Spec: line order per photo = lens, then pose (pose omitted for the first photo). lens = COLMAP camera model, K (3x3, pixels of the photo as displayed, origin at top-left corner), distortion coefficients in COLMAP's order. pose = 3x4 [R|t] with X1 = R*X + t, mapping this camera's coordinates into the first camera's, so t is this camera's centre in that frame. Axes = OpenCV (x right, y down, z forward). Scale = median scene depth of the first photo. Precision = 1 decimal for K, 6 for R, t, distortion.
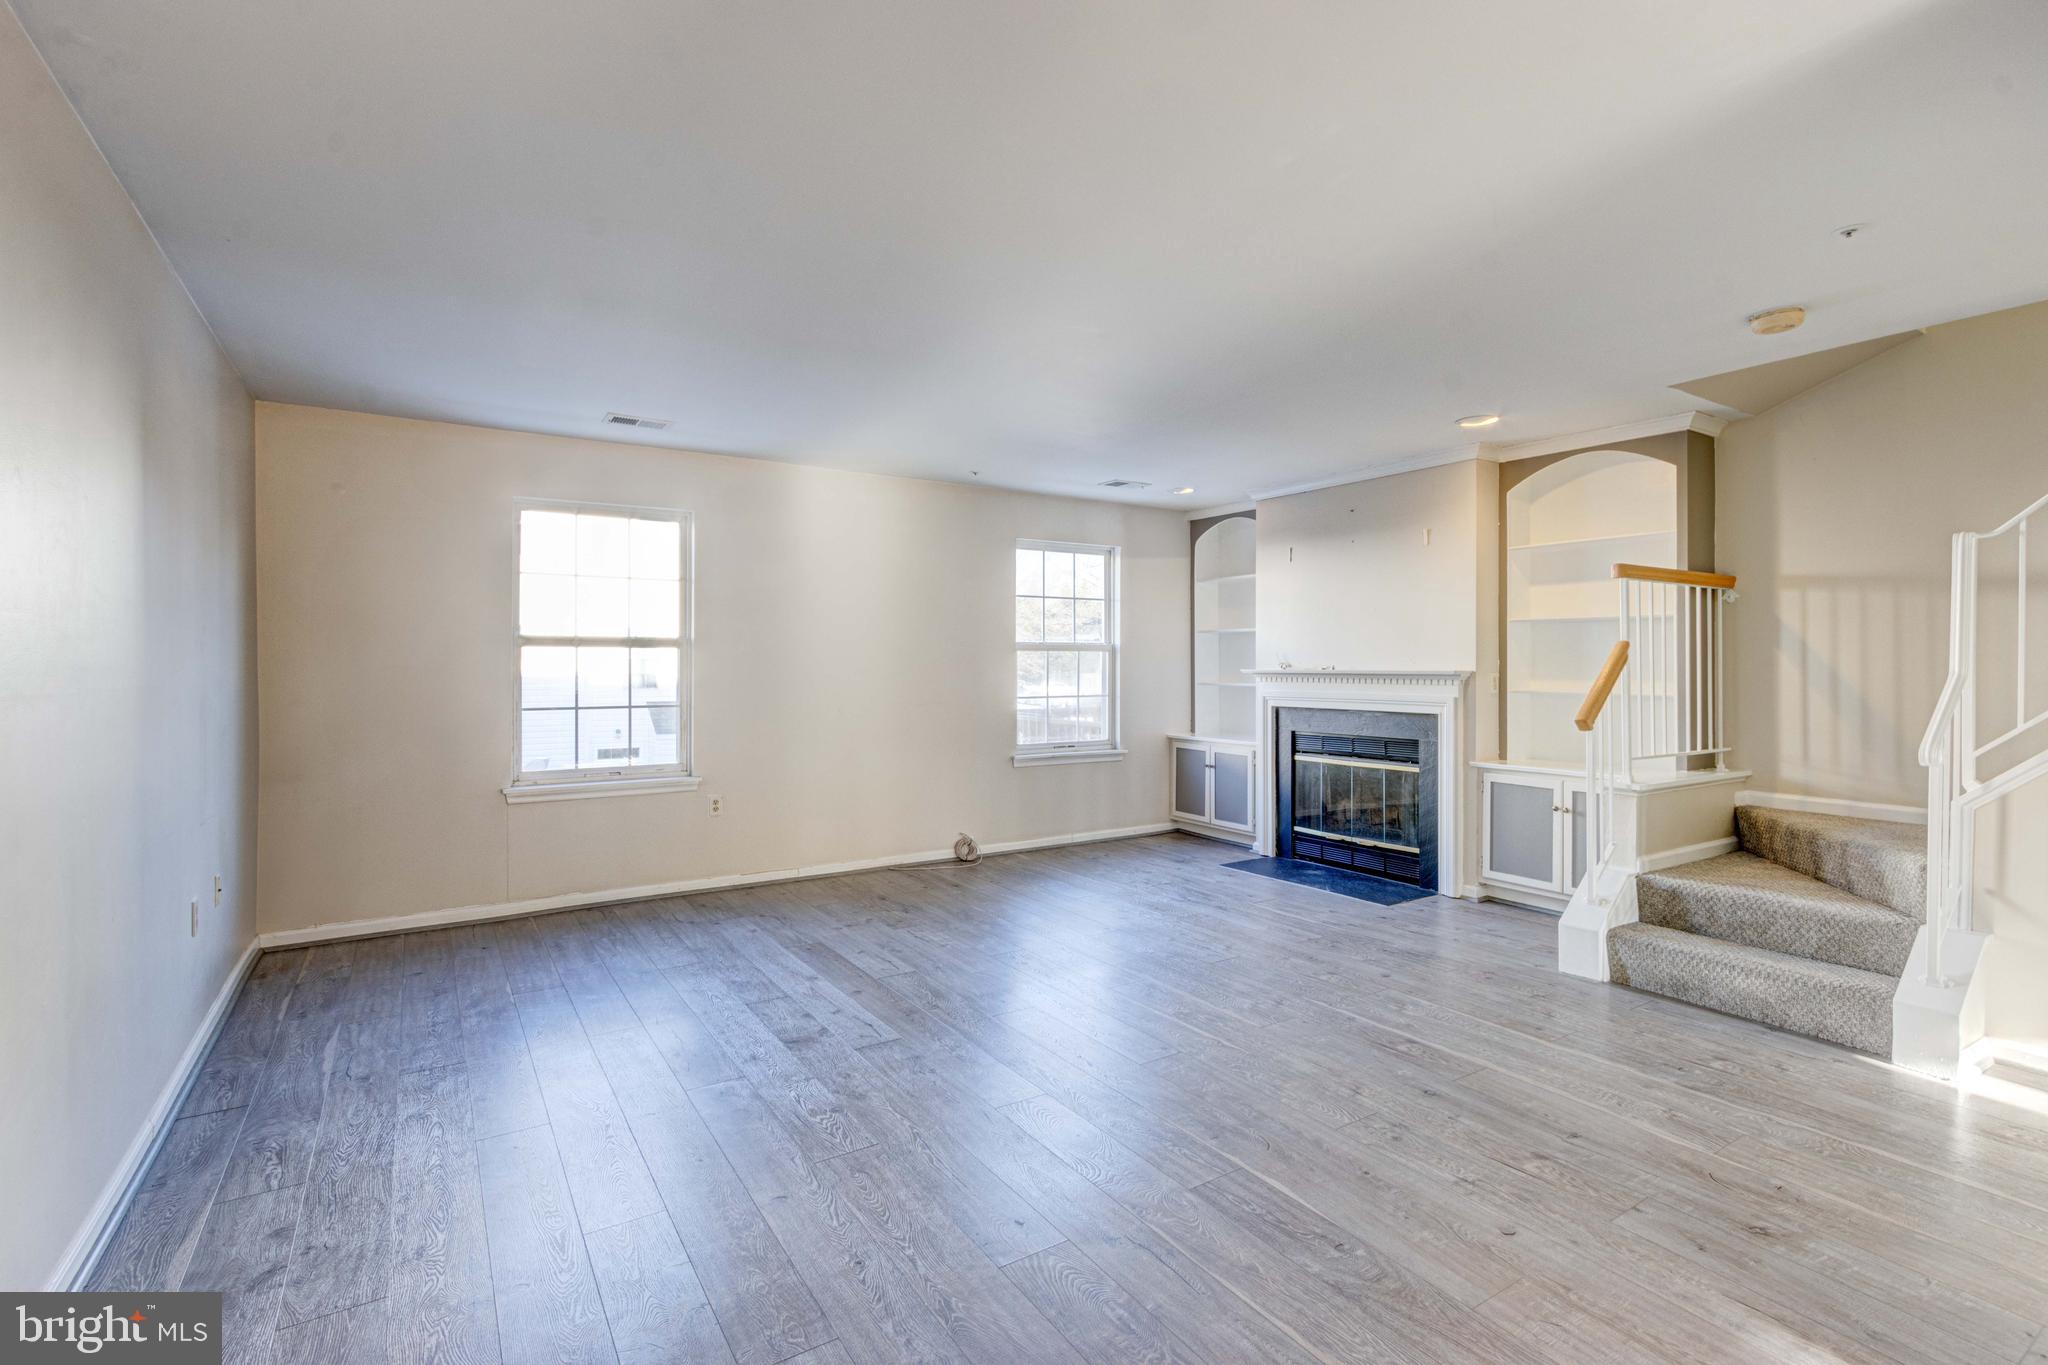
lens RADIAL K [[944.8, 0, 1029.4], [0, 944.8, 666.5], [0, 0, 1]] dist [-0.002705, -0.000424]
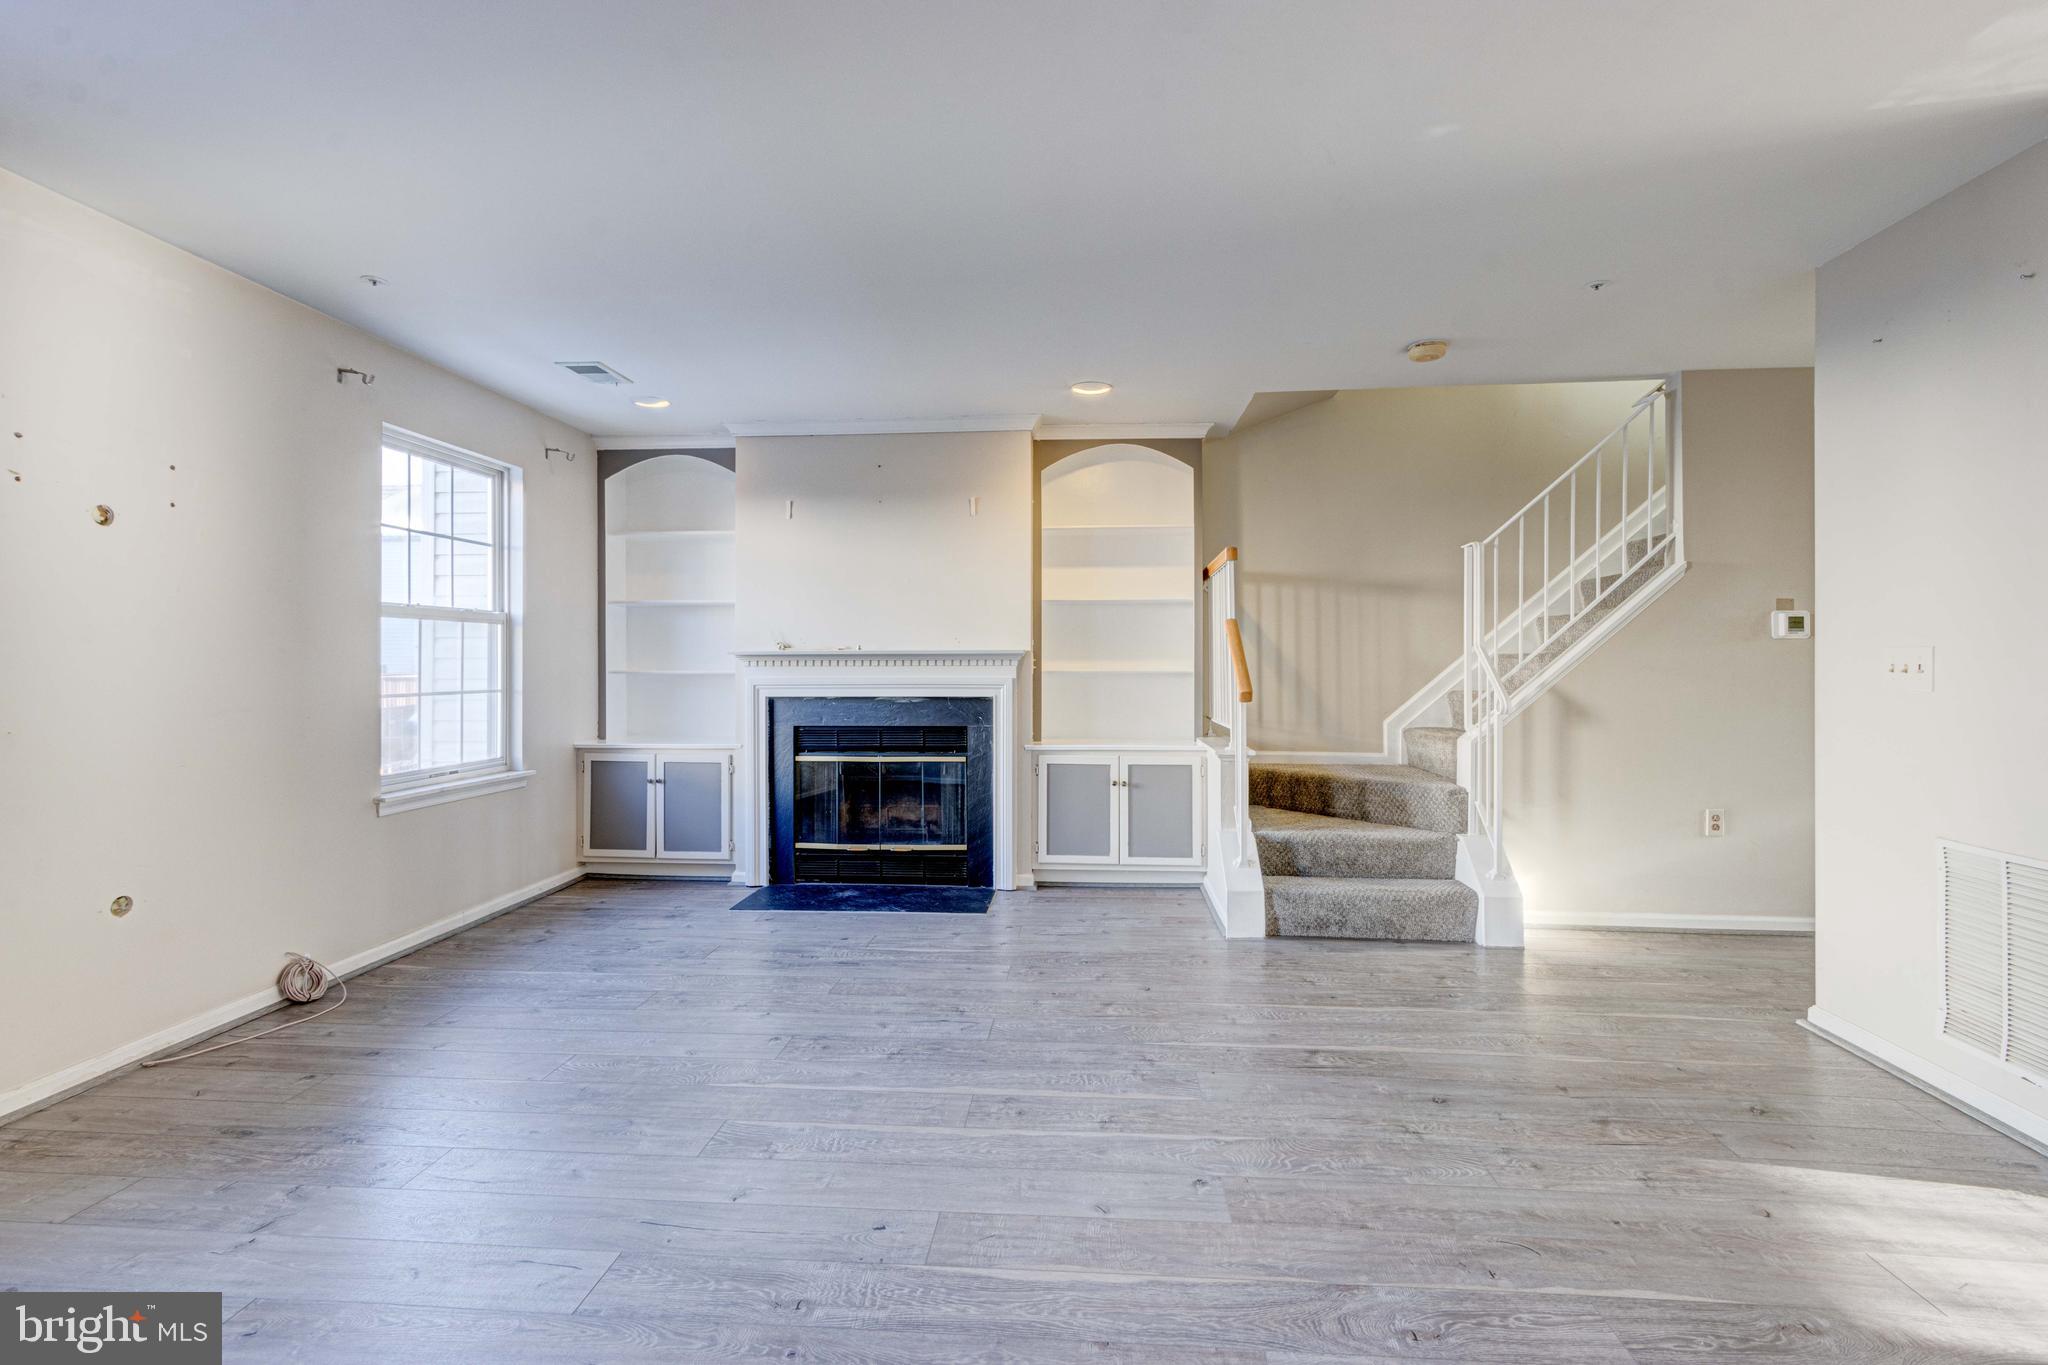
lens RADIAL K [[934.1, 0, 1022.8], [0, 934.1, 661.6], [0, 0, 1]] dist [0.002208, -0.000321]
pose [[0.610257, -0.000036, 0.792203, -0.272544], [0.004332, 0.999985, -0.003292, 0.018279], [-0.792191, 0.005440, 0.610248, 0.400689]]
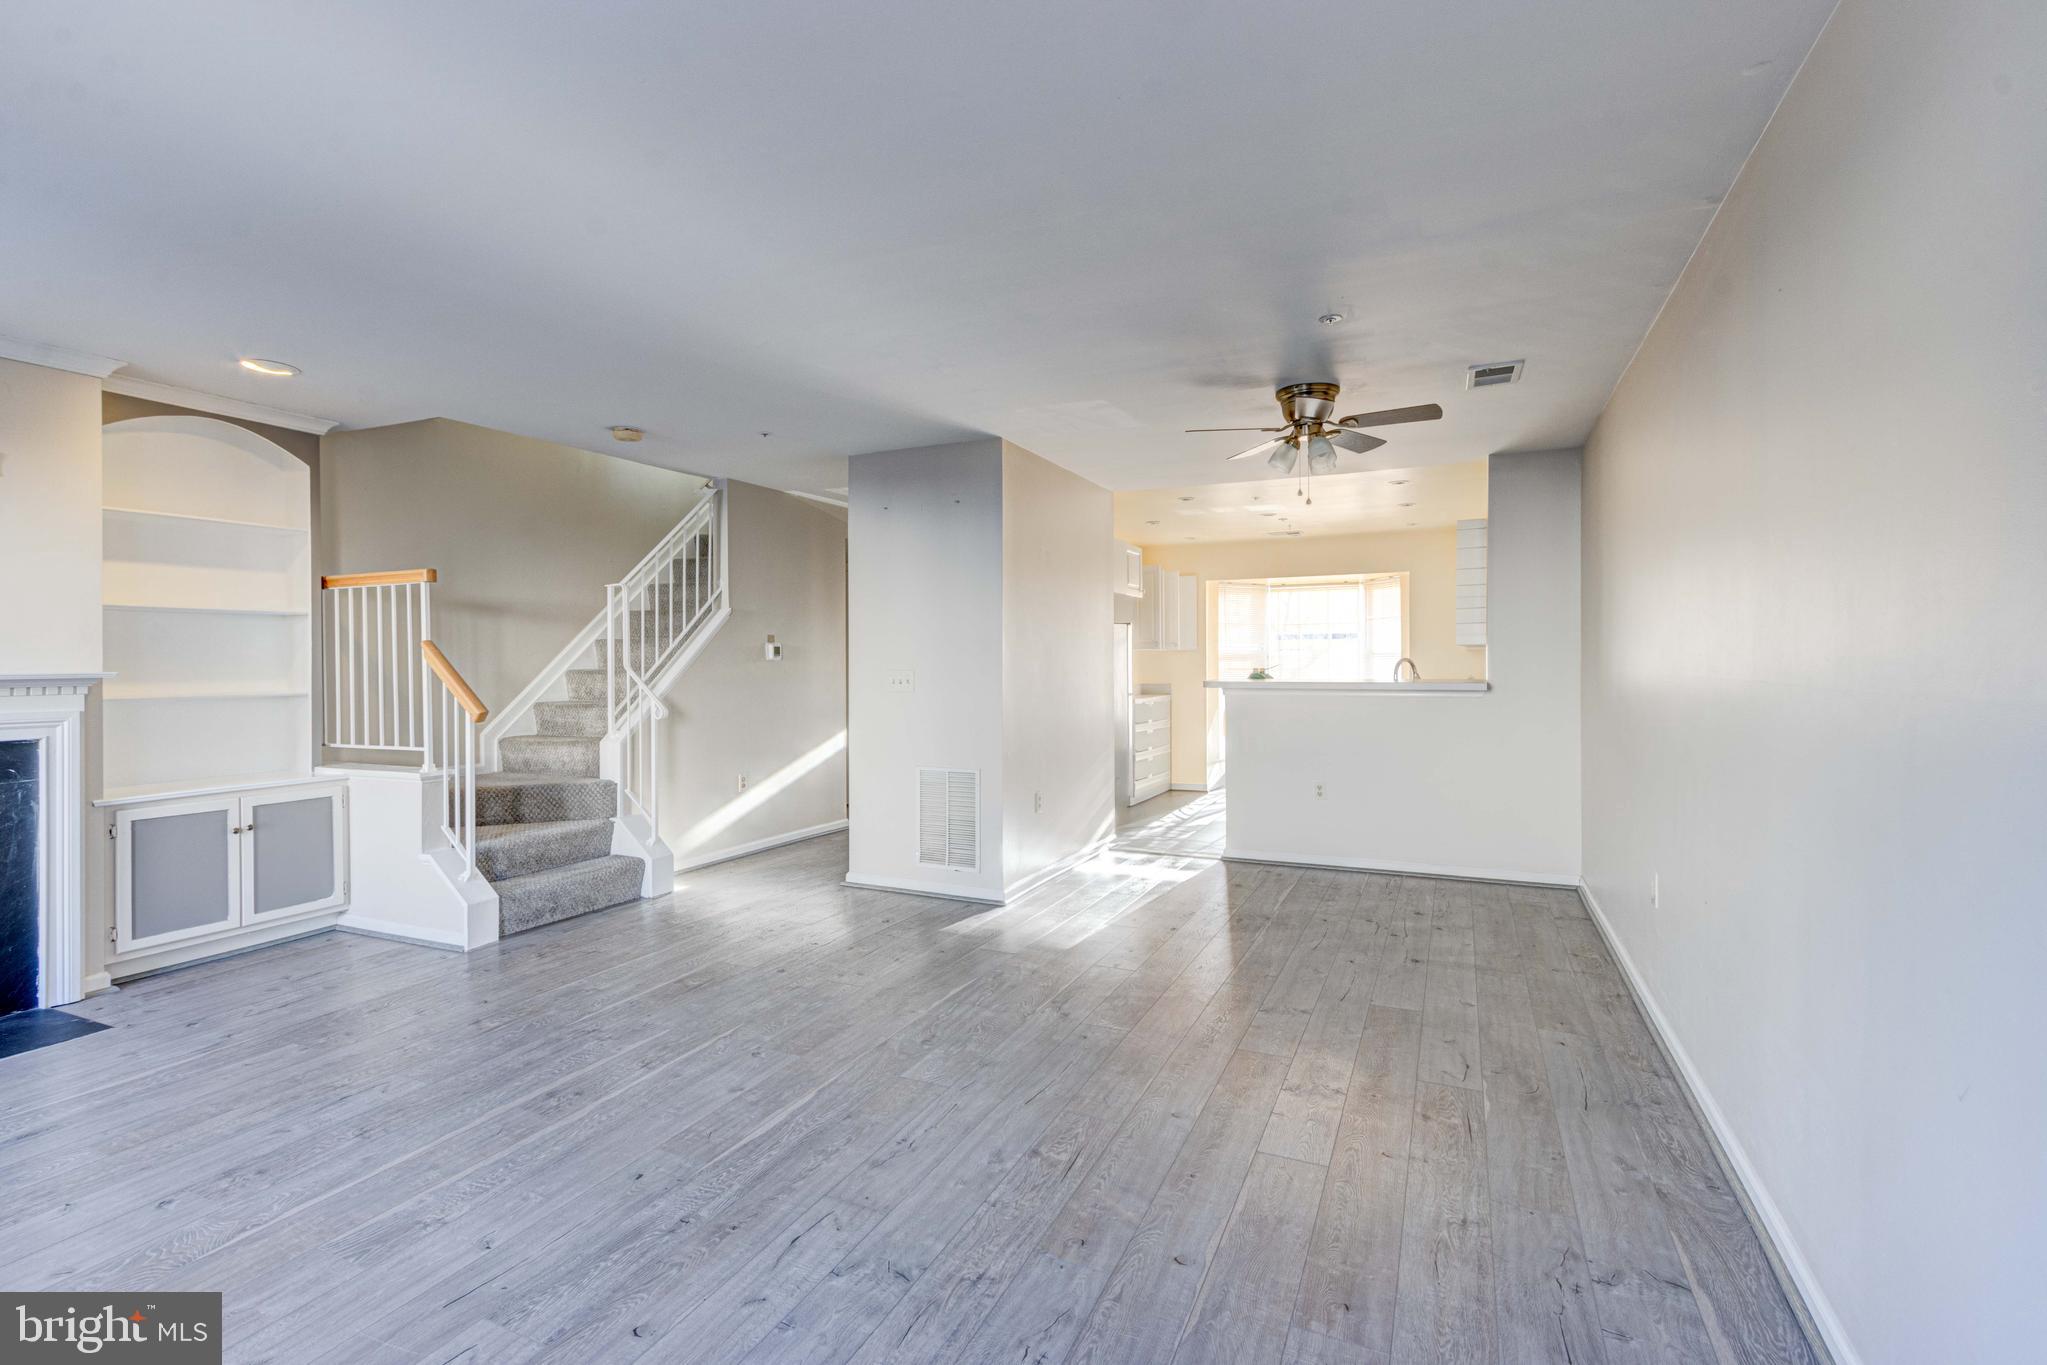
lens RADIAL K [[933.7, 0, 1022.3], [0, 933.7, 661.6], [0, 0, 1]] dist [0.002208, -0.000321]
pose [[-0.535042, -0.000009, 0.844826, -0.478433], [0.006609, 0.999969, 0.004196, -0.002150], [-0.844800, 0.007828, -0.535025, 0.745695]]
